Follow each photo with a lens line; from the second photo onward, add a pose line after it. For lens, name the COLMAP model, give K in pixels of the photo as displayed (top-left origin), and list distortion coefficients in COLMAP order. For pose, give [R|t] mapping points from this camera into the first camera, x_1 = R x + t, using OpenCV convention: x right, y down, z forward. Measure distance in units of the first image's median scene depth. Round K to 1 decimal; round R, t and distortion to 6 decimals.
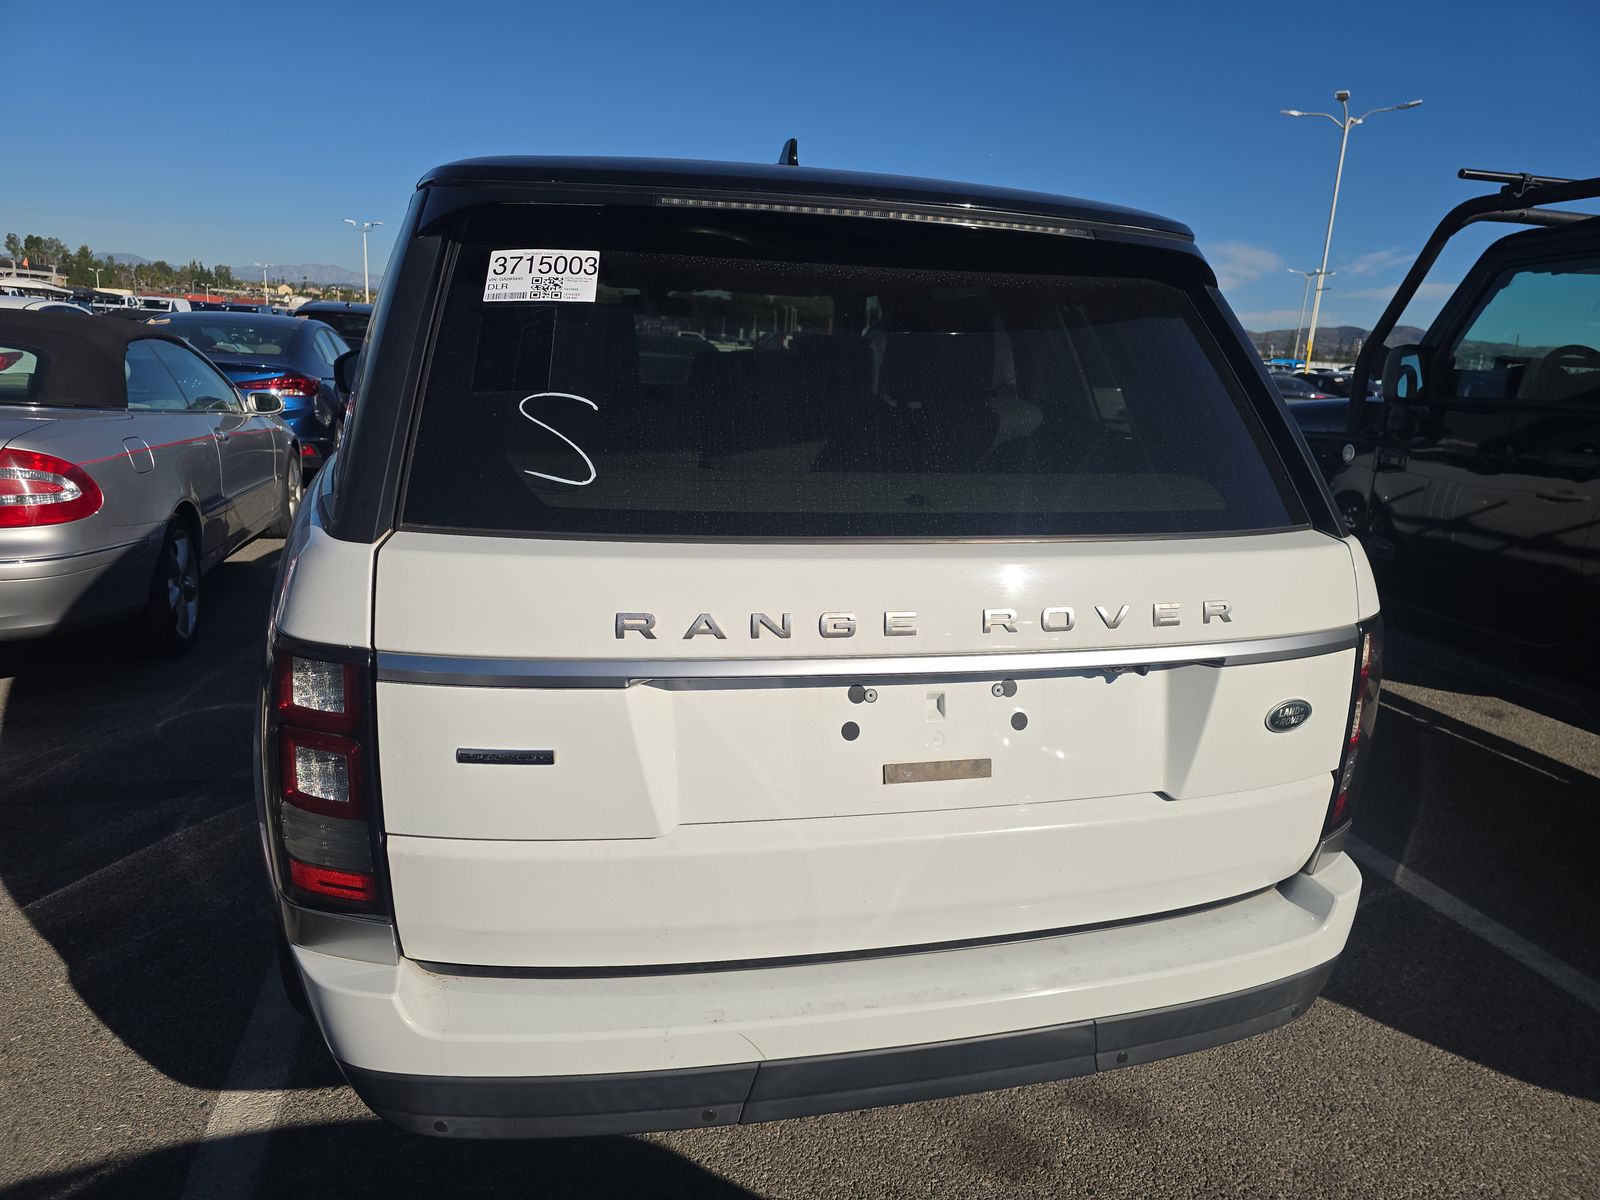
lens RADIAL K [[1081.5, 0, 803.3], [0, 1081.5, 590.0], [0, 0, 1]] dist [0.006589, -0.004390]
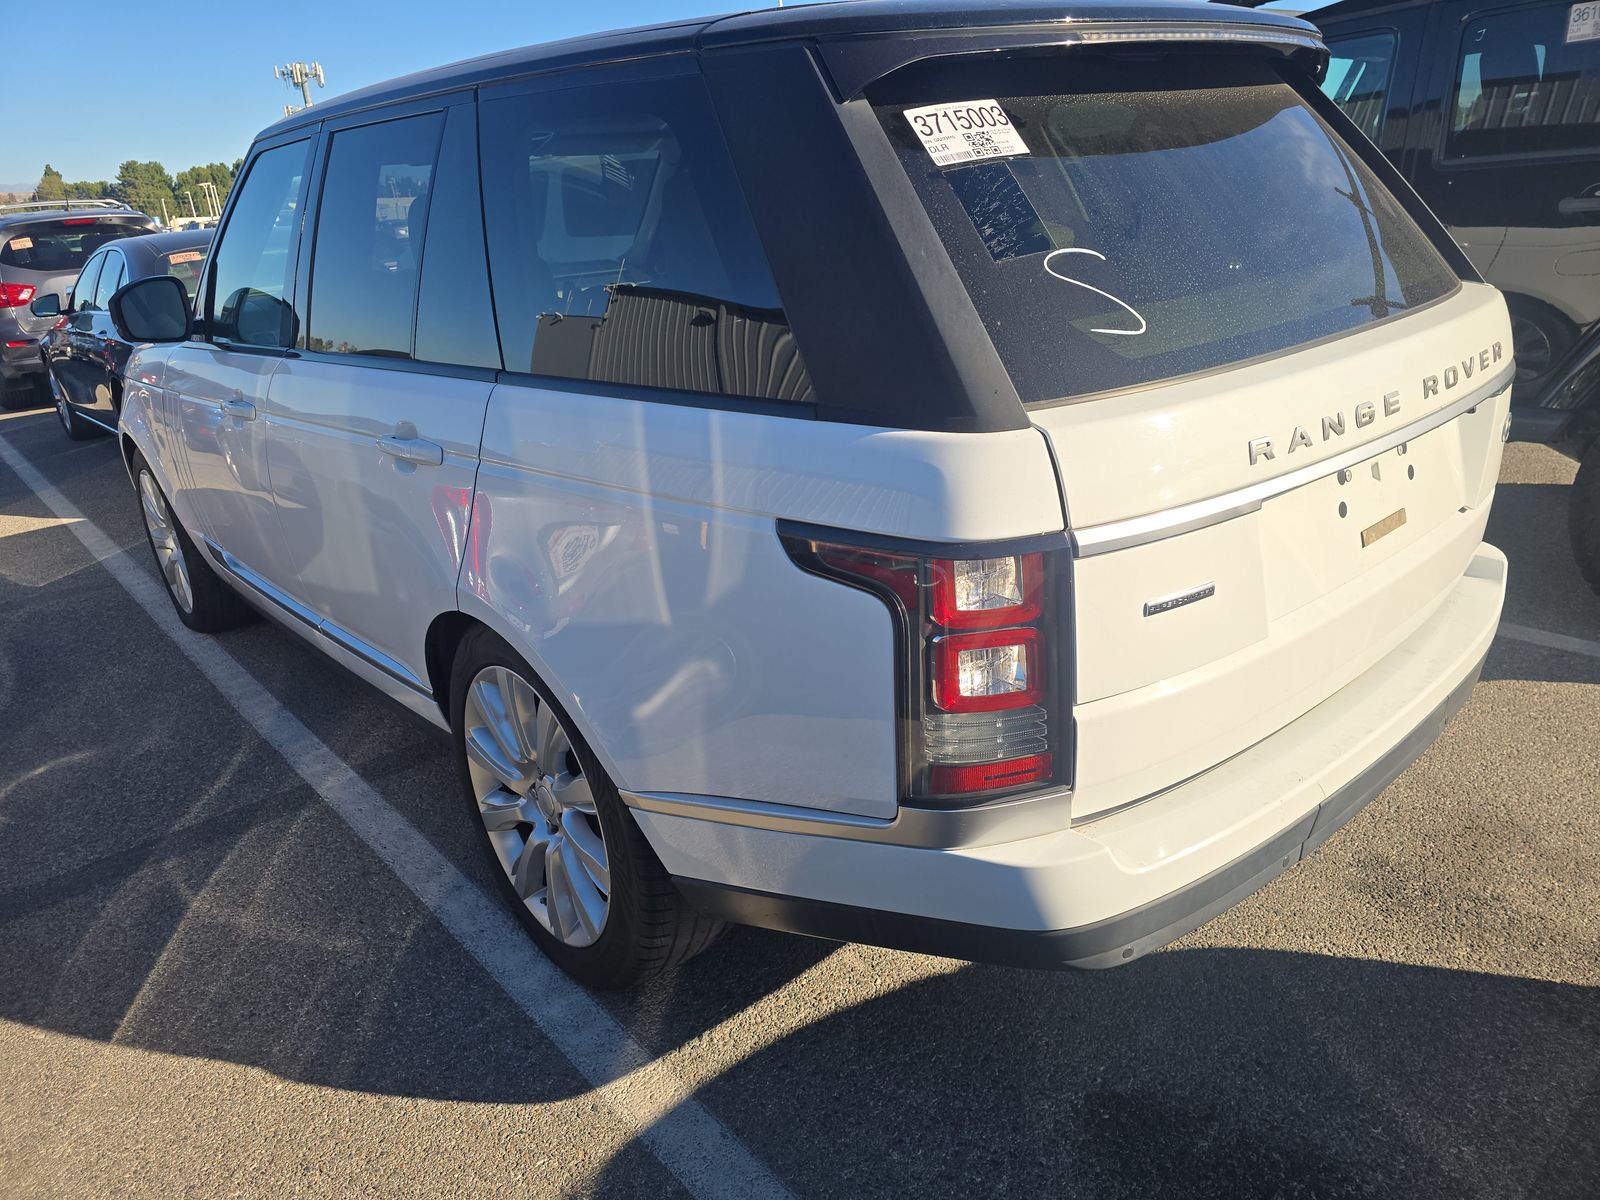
lens RADIAL K [[1081.5, 0, 806.8], [0, 1081.5, 613.4], [0, 0, 1]] dist [0.006589, -0.004390]
pose [[0.894162, -0.271479, 0.356052, -0.872982], [0.218303, 0.958627, 0.182694, -0.094314], [-0.390919, -0.085631, 0.916433, 0.154044]]
